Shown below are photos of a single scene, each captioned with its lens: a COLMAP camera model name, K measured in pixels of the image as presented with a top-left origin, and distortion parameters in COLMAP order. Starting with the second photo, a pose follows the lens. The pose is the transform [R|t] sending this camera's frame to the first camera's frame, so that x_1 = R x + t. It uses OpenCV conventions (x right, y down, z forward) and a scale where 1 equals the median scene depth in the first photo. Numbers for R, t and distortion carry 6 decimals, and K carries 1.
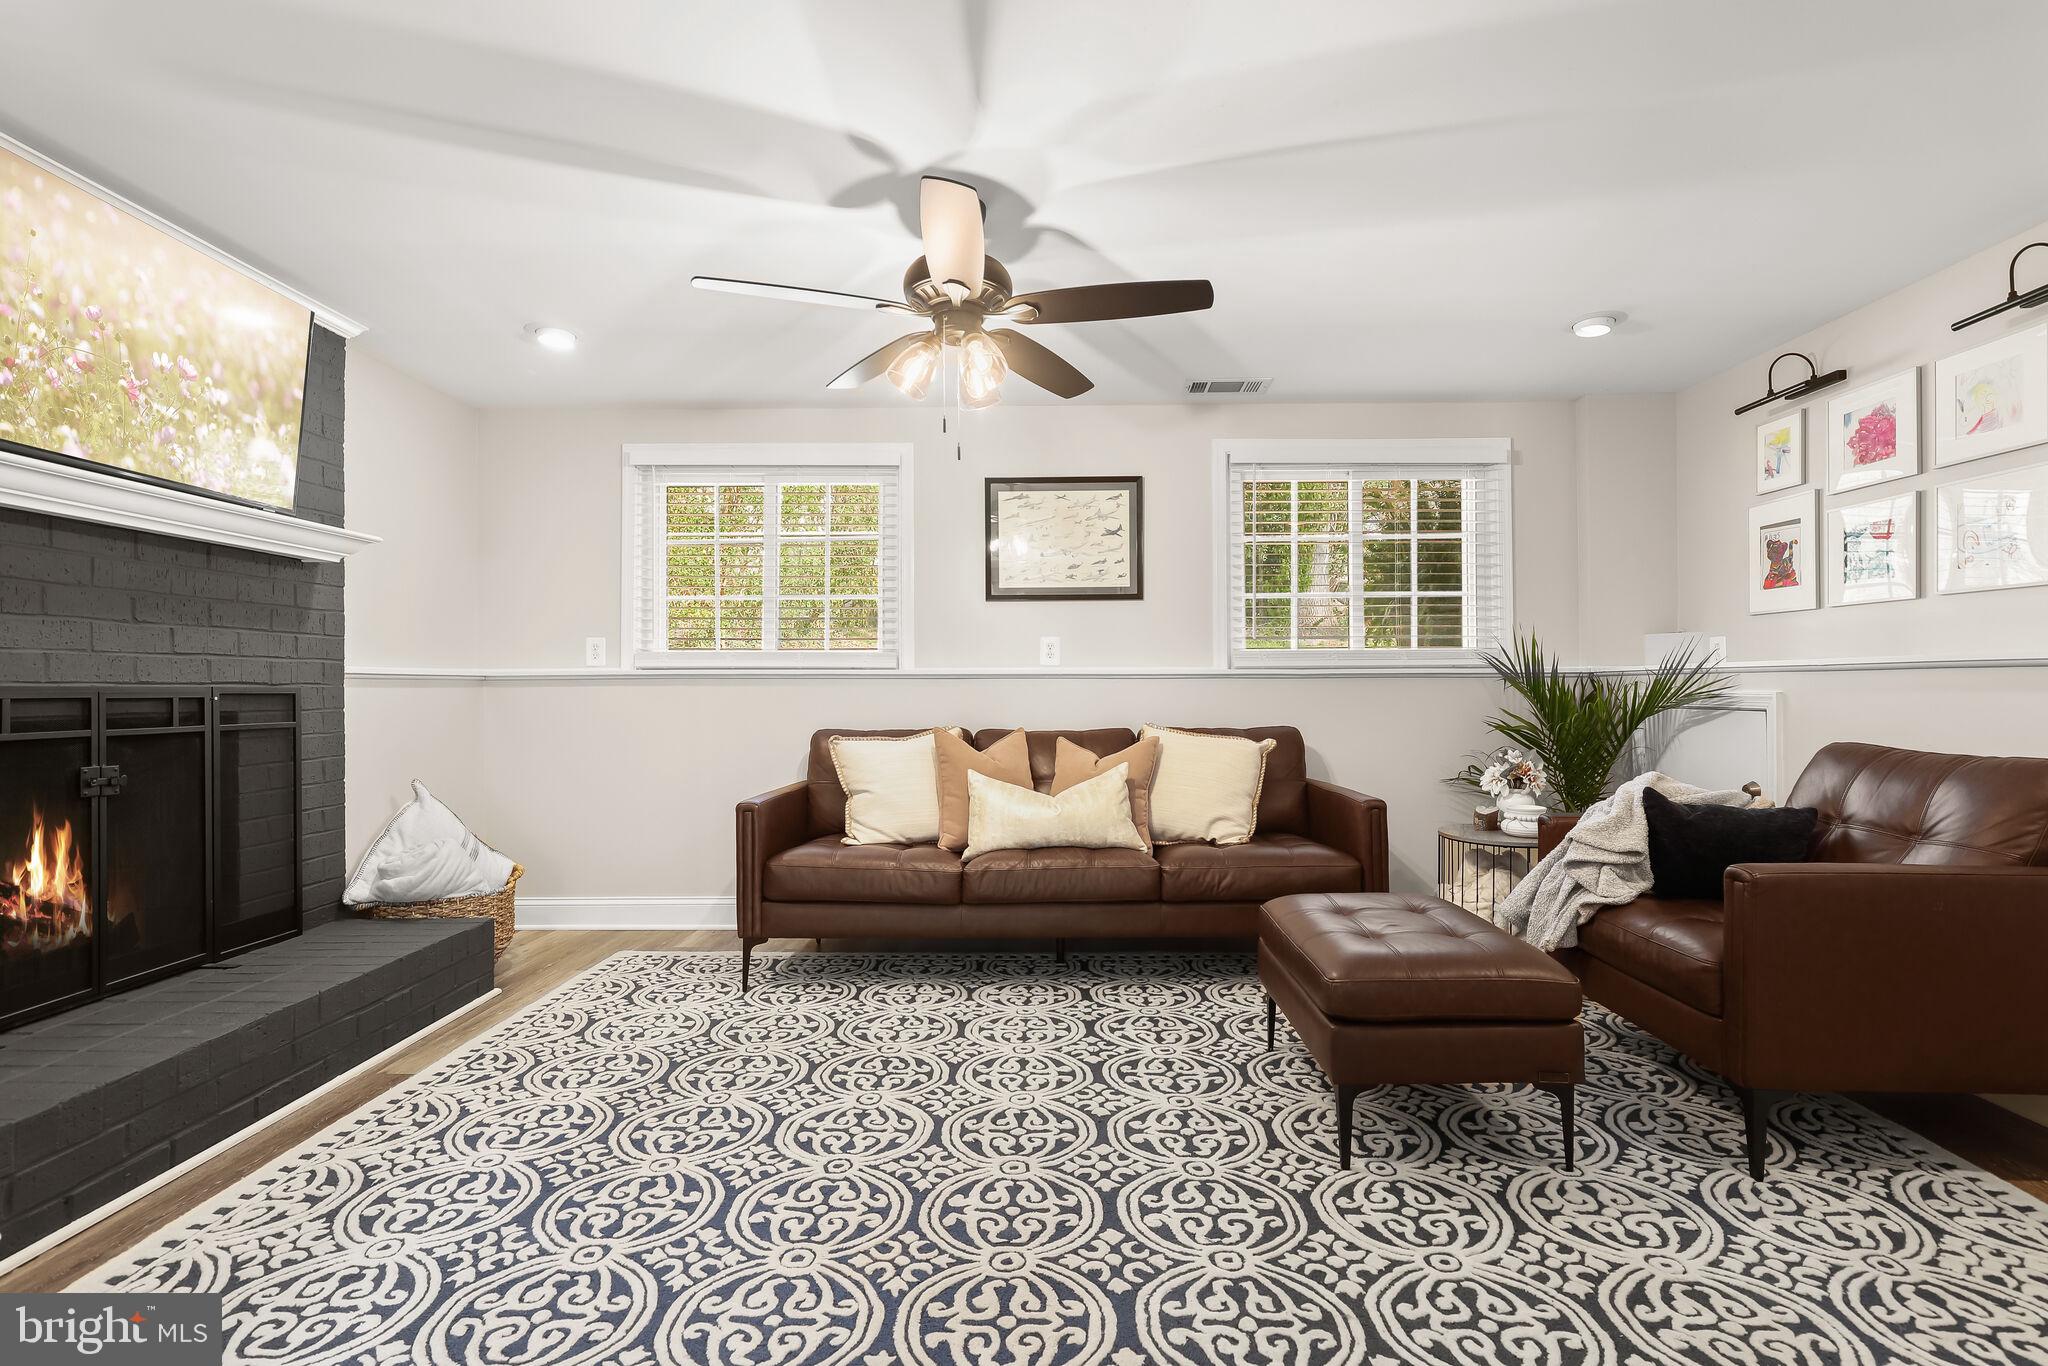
lens RADIAL K [[930.2, 0, 1020.9], [0, 930.2, 686.0], [0, 0, 1]] dist [-0.002214, 0.001239]
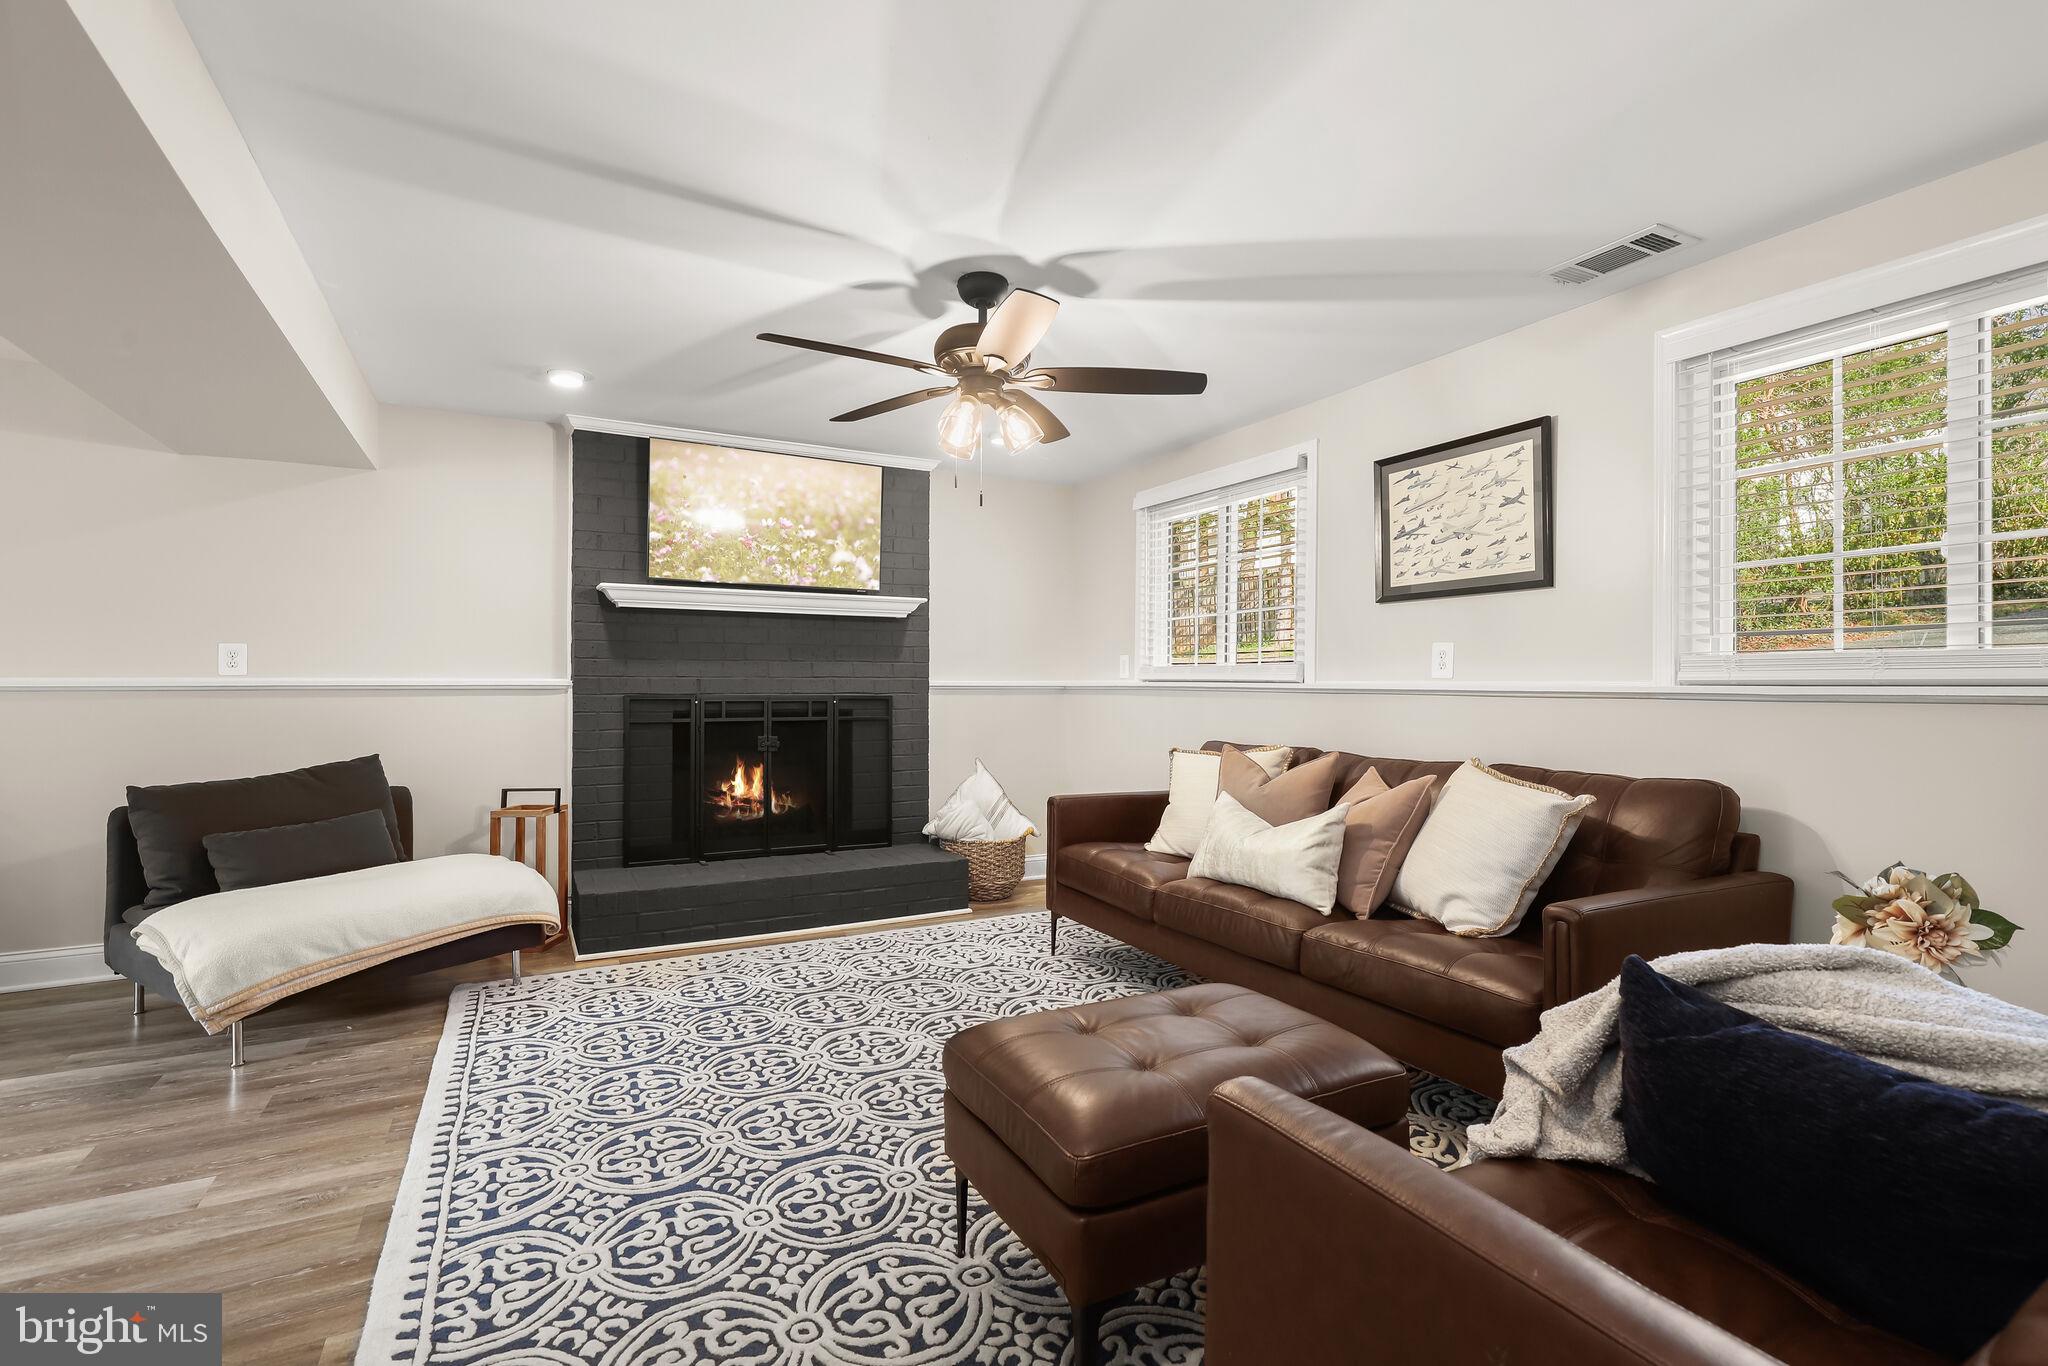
lens RADIAL K [[930.2, 0, 1018.6], [0, 930.2, 677.7], [0, 0, 1]] dist [-0.002214, 0.001239]
pose [[0.490677, -0.000314, -0.871341, 0.866238], [-0.006099, 0.999974, -0.003794, -0.027178], [0.871320, 0.007176, 0.490663, 0.450525]]
